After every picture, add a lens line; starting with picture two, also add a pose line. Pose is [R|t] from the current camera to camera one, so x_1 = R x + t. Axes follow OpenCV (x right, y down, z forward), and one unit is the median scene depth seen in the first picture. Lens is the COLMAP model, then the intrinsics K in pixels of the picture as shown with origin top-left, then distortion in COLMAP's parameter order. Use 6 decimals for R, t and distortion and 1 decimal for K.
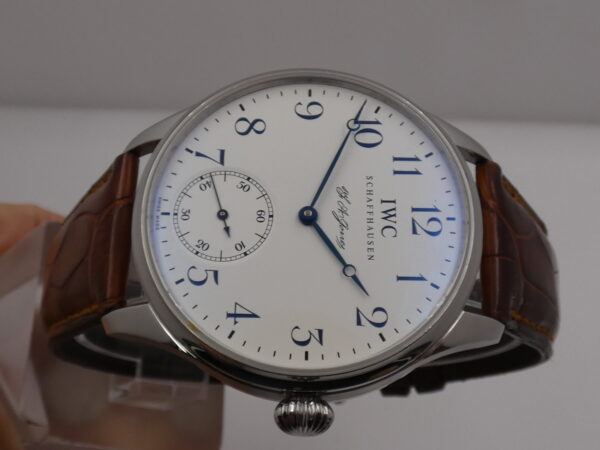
lens RADIAL K [[867.7, 0, 304.2], [0, 867.7, 228.4], [0, 0, 1]] dist [0.056696, 0.000000]
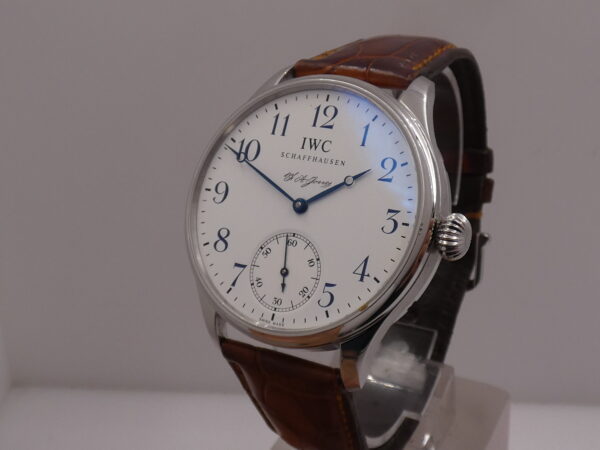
lens RADIAL K [[867.7, 0, 295.5], [0, 867.7, 222.3], [0, 0, 1]] dist [0.056696, 0.000000]
pose [[0.223148, -0.969164, 0.104528, -0.150301], [0.971405, 0.212170, -0.106569, 0.116994], [0.081105, 0.125319, 0.988796, -0.236742]]
